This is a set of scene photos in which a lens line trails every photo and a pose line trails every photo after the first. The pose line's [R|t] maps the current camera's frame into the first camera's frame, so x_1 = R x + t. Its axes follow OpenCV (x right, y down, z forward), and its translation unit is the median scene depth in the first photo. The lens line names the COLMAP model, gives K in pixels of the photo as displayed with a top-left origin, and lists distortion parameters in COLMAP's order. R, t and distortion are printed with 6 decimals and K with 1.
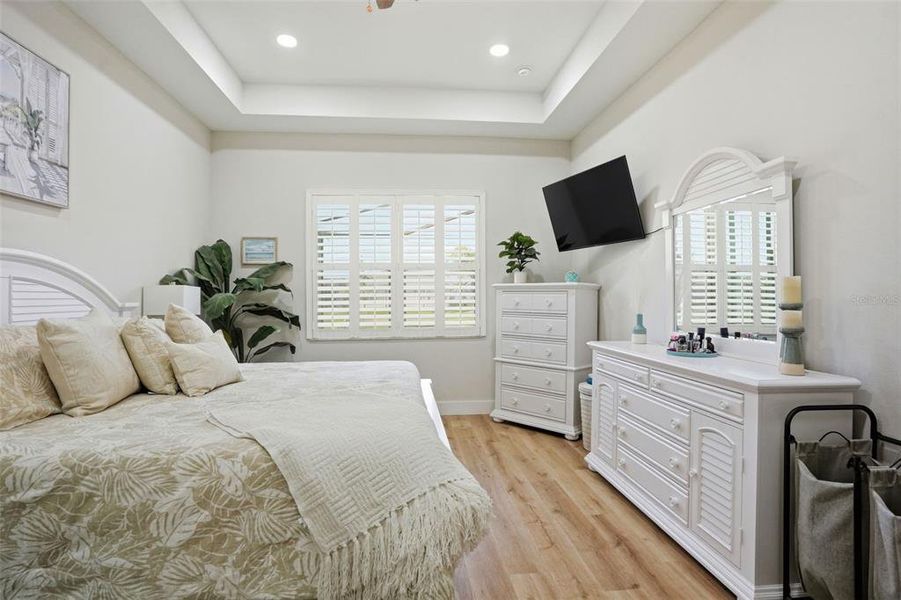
lens RADIAL K [[454.0, 0, 453.2], [0, 454.0, 292.7], [0, 0, 1]] dist [-0.073541, 0.033609]
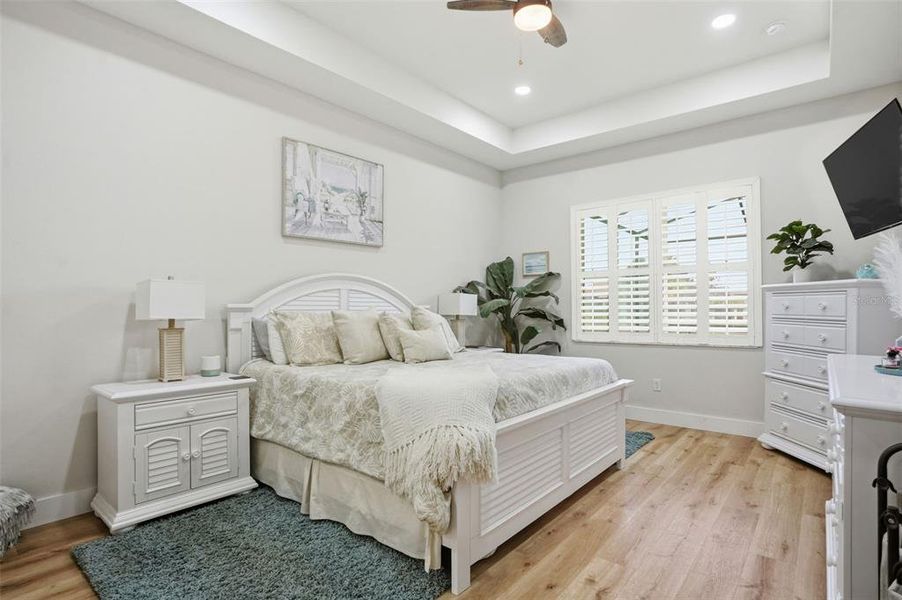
lens RADIAL K [[454.6, 0, 453.7], [0, 454.6, 292.7], [0, 0, 1]] dist [-0.073541, 0.033609]
pose [[0.701405, -0.023325, -0.712381, 0.310584], [0.006479, 0.999632, -0.026351, 0.015183], [0.712733, 0.013867, 0.701298, 0.005370]]
